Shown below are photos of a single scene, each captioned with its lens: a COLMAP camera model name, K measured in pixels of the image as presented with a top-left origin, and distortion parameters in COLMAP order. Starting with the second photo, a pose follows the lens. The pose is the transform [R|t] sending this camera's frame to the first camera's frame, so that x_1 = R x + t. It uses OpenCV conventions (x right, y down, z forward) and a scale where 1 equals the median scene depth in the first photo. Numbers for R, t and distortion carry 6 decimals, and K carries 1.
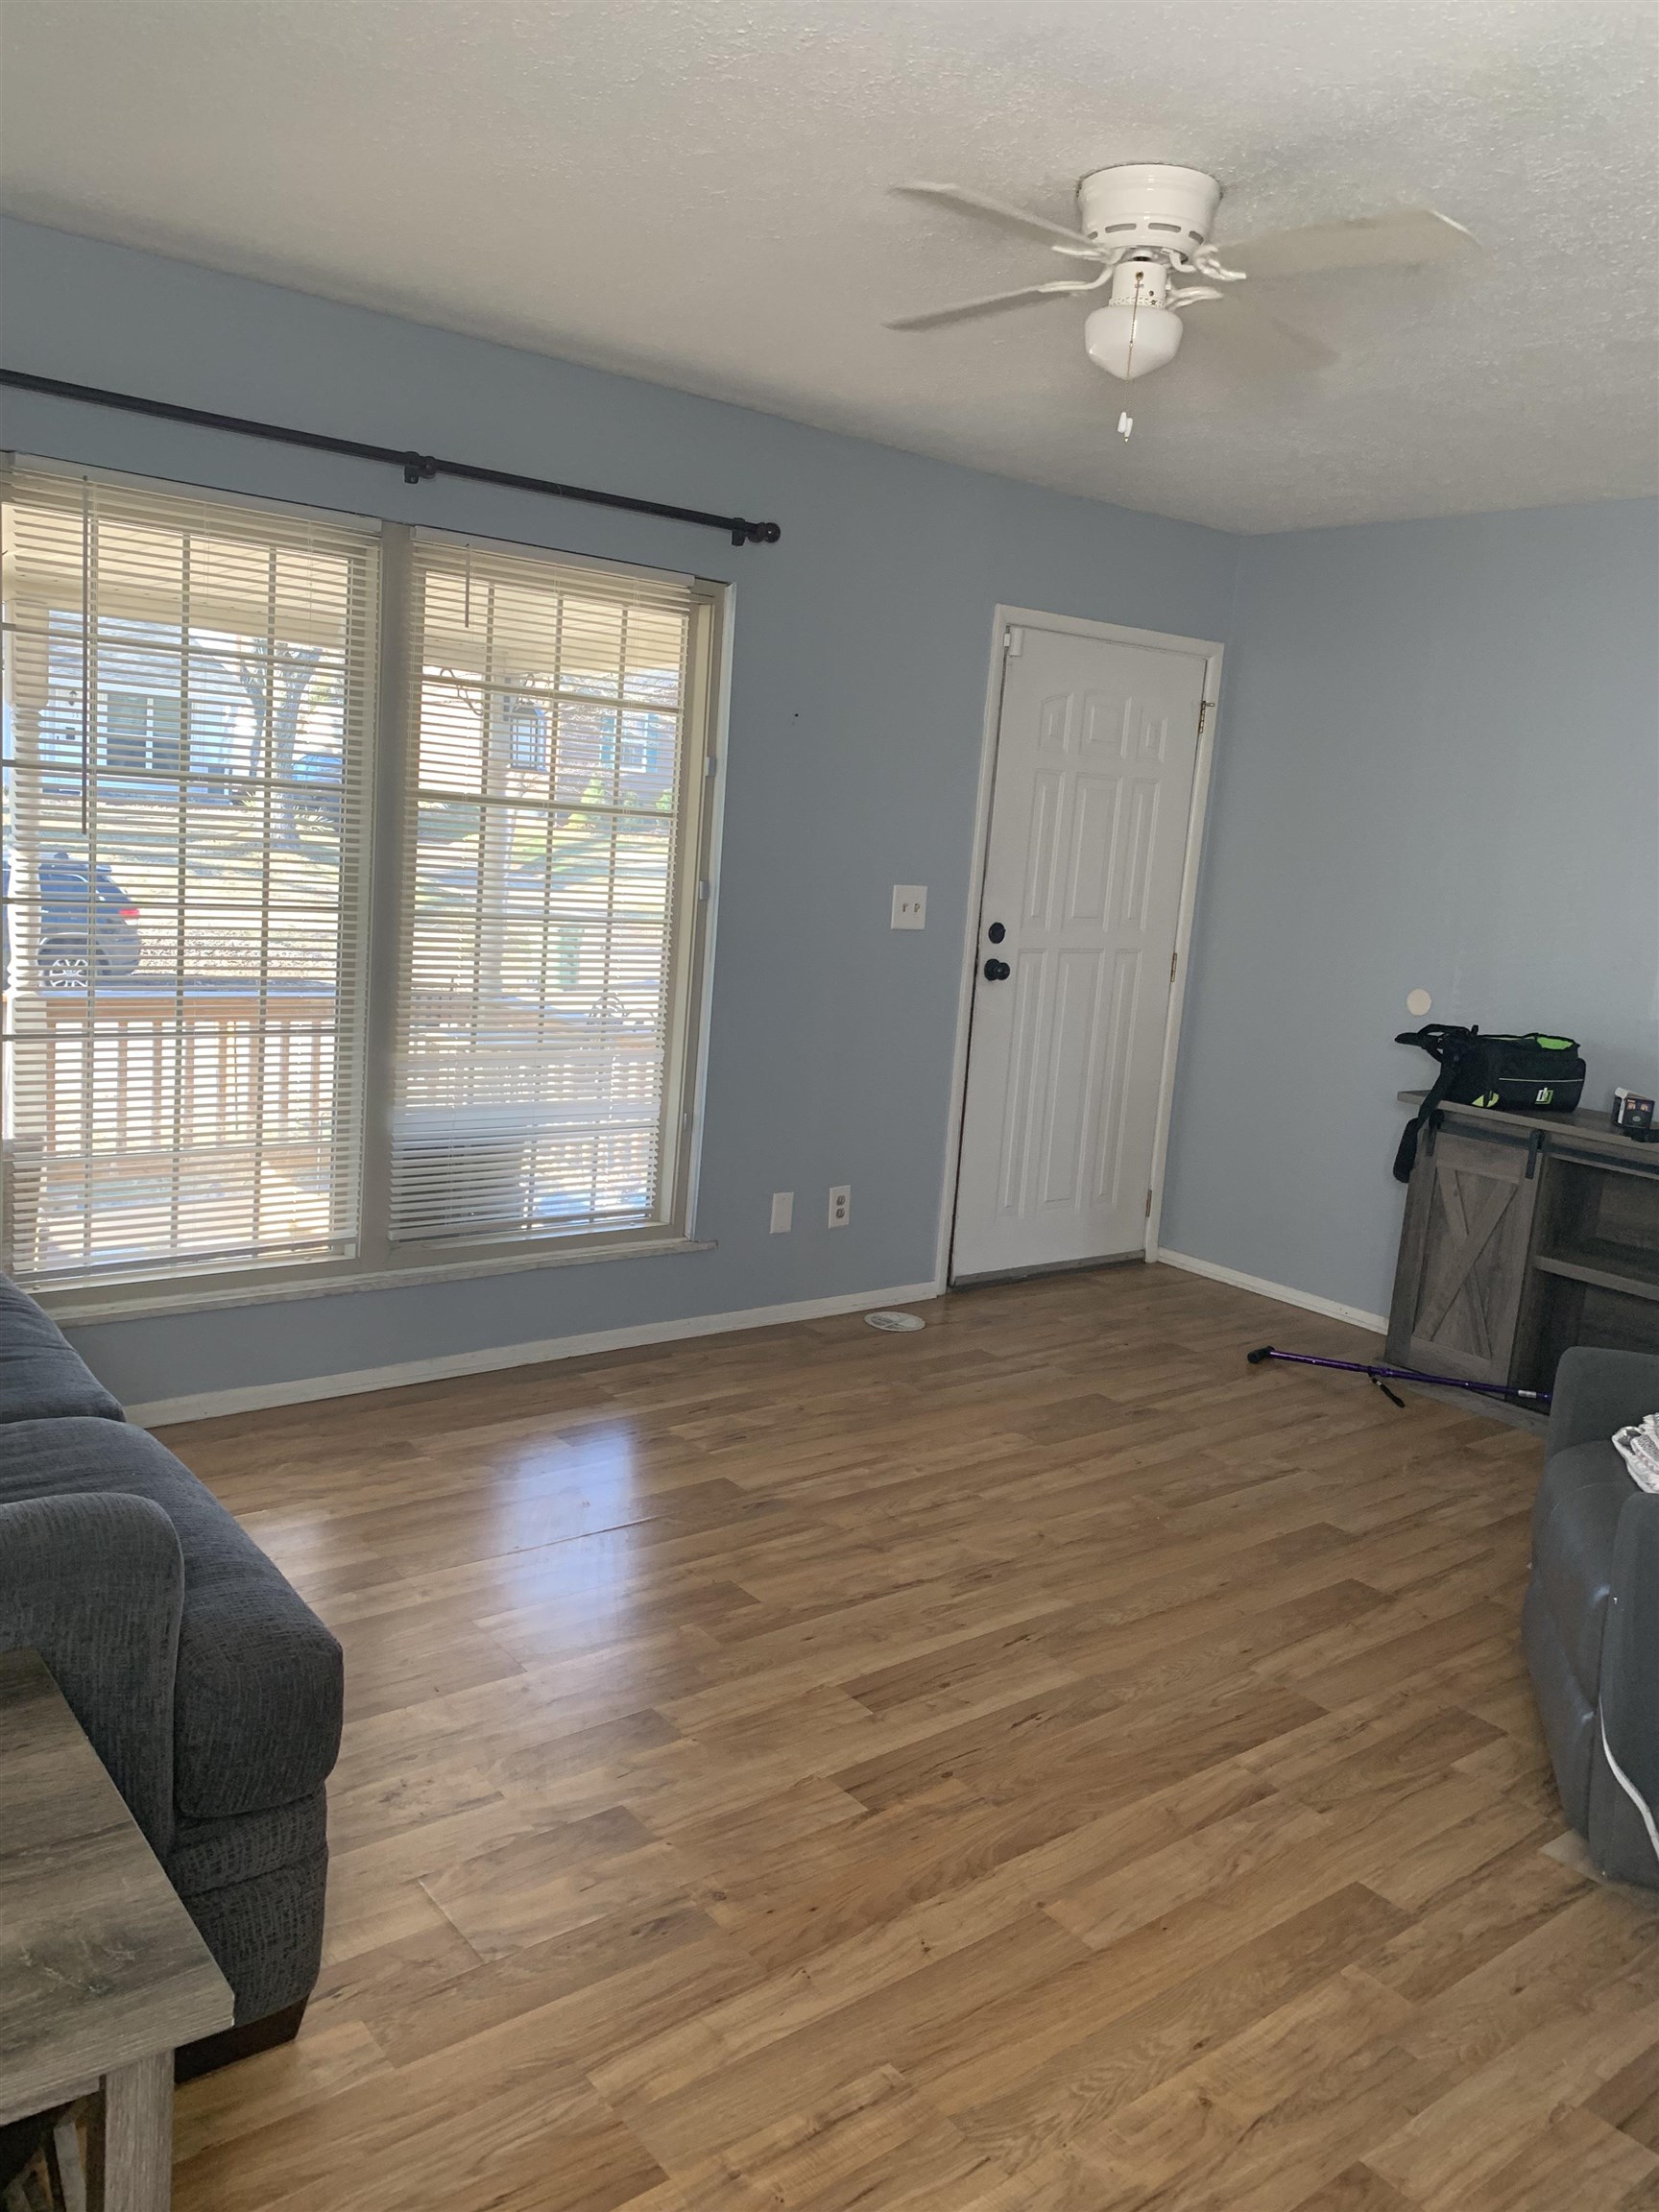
lens RADIAL K [[1698.7, 0, 822.8], [0, 1698.7, 1100.9], [0, 0, 1]] dist [0.026444, -0.039418]
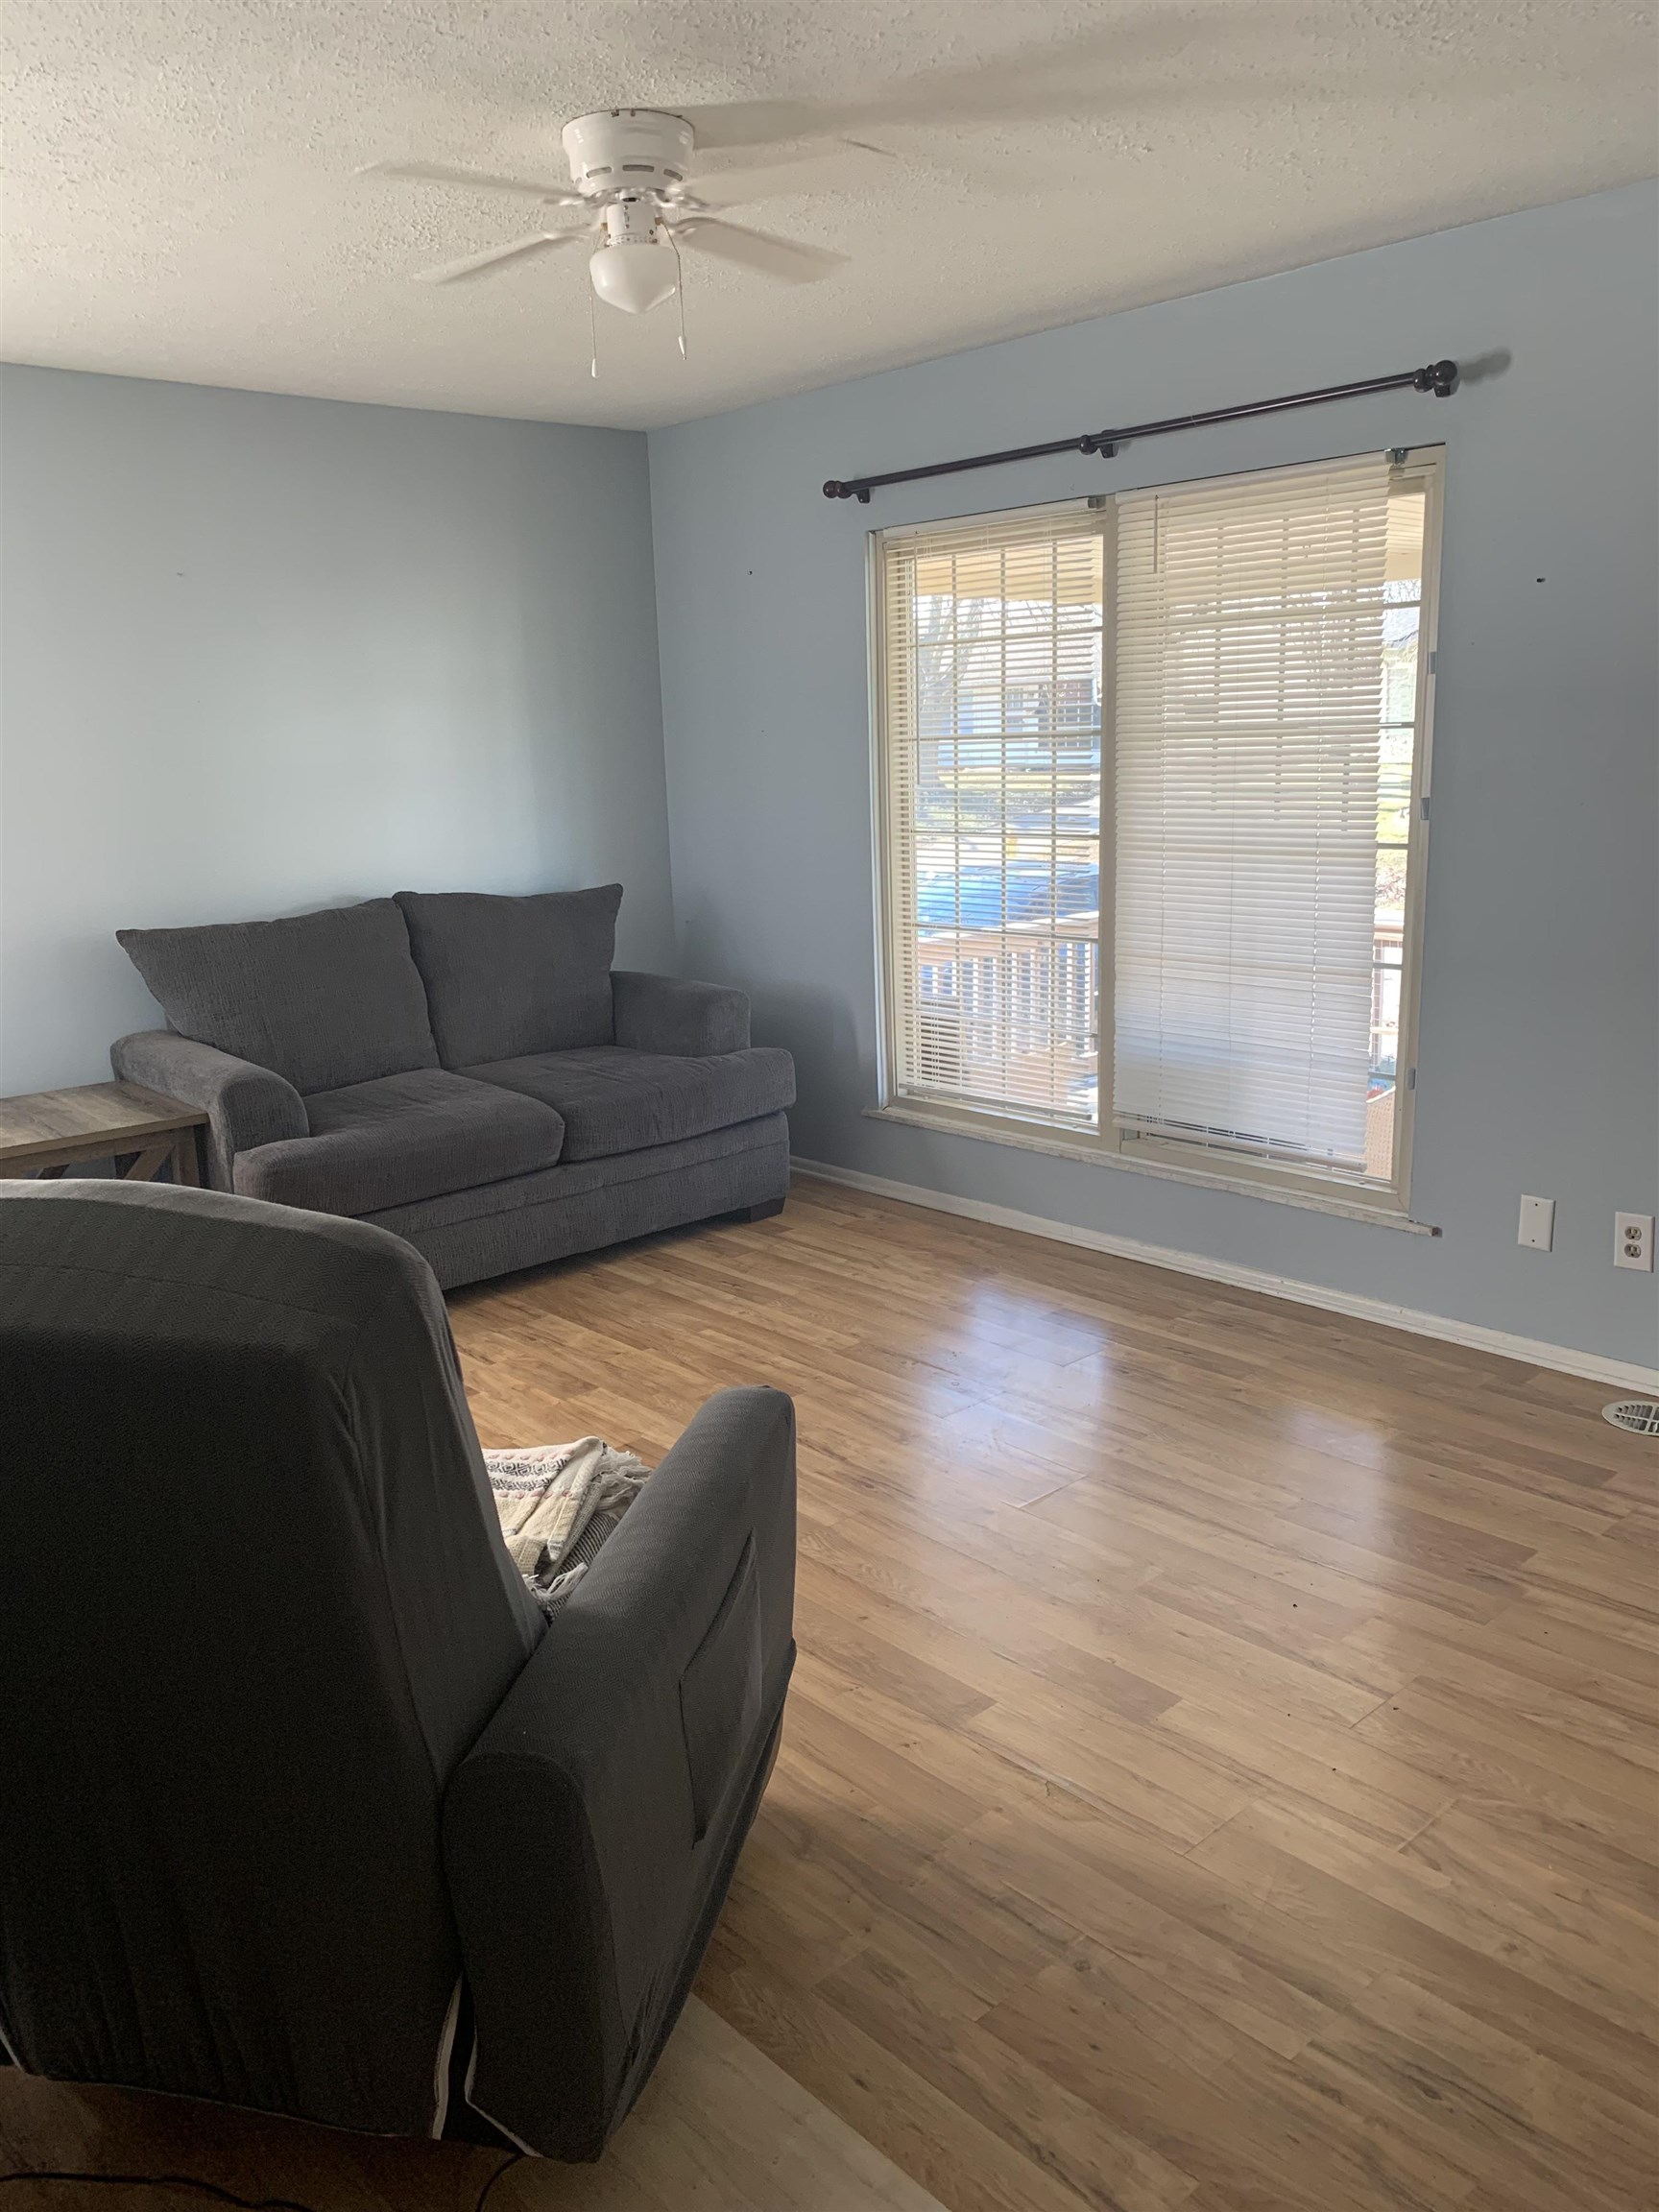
lens RADIAL K [[1698.7, 0, 819.8], [0, 1698.7, 1120.6], [0, 0, 1]] dist [0.026444, -0.039418]
pose [[0.054155, 0.147300, -0.987608, 0.825633], [-0.131062, 0.981552, 0.139210, -0.053203], [0.989894, 0.121899, 0.072461, 0.685425]]
